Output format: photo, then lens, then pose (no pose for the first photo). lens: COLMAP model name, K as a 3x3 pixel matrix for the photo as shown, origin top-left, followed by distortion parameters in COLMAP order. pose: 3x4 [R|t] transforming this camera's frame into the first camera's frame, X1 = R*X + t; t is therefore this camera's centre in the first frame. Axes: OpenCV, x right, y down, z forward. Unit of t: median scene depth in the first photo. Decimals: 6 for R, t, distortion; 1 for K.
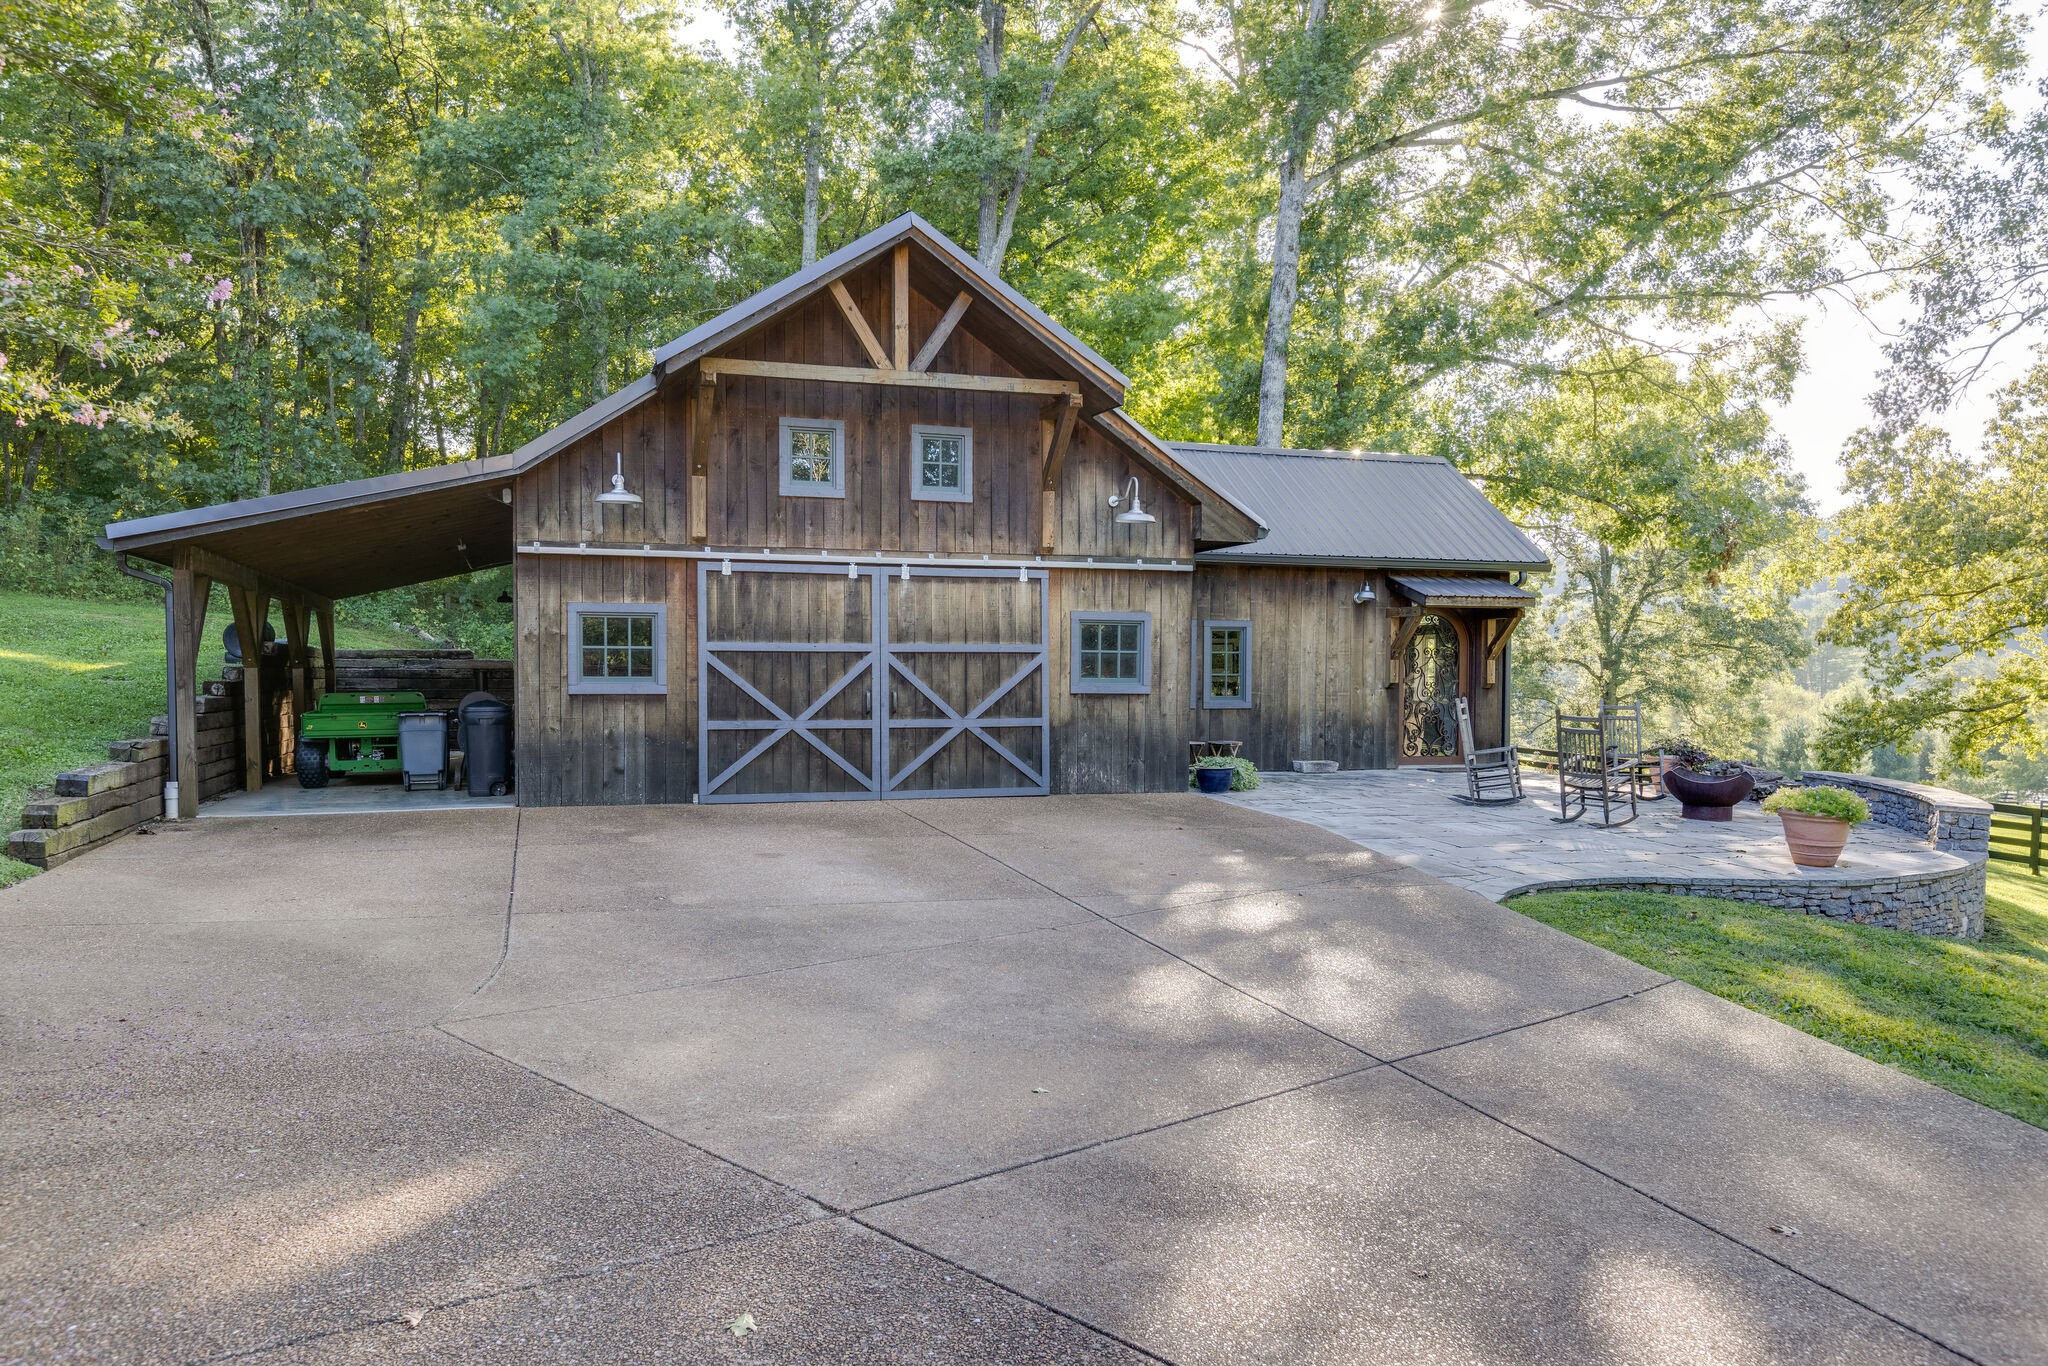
lens RADIAL K [[1012.3, 0, 1019.1], [0, 1012.3, 704.1], [0, 0, 1]] dist [0.000177, -0.000823]
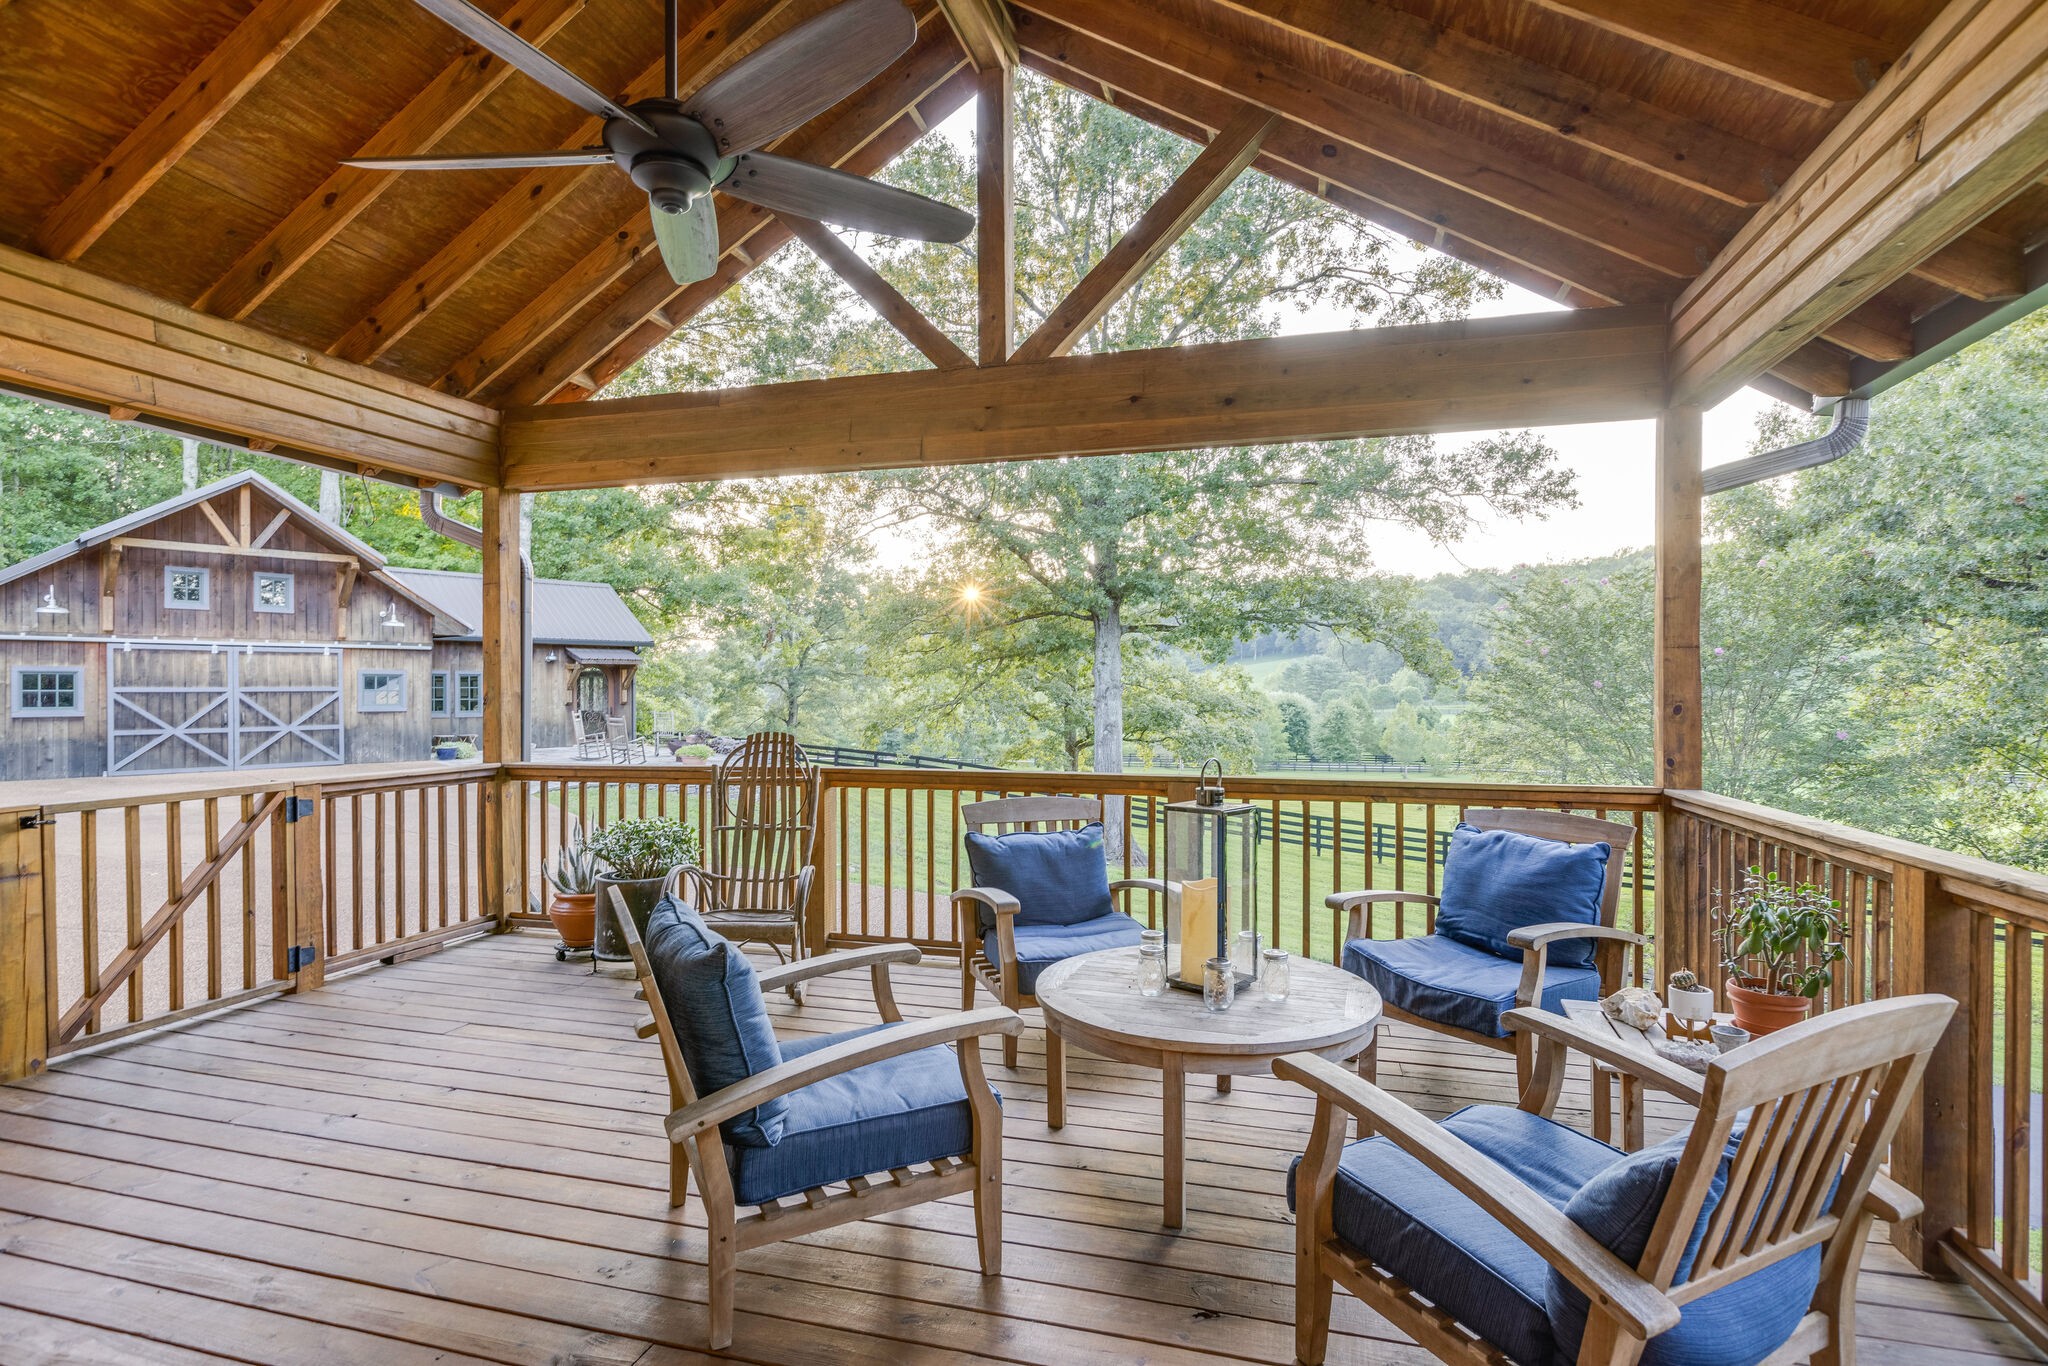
lens RADIAL K [[991.1, 0, 1034.1], [0, 991.1, 688.8], [0, 0, 1]] dist [-0.004081, -0.000914]
pose [[0.873678, -0.004653, 0.486483, 0.271607], [0.009675, 0.999923, -0.007811, -0.028164], [-0.486409, 0.011531, 0.873655, -1.338539]]
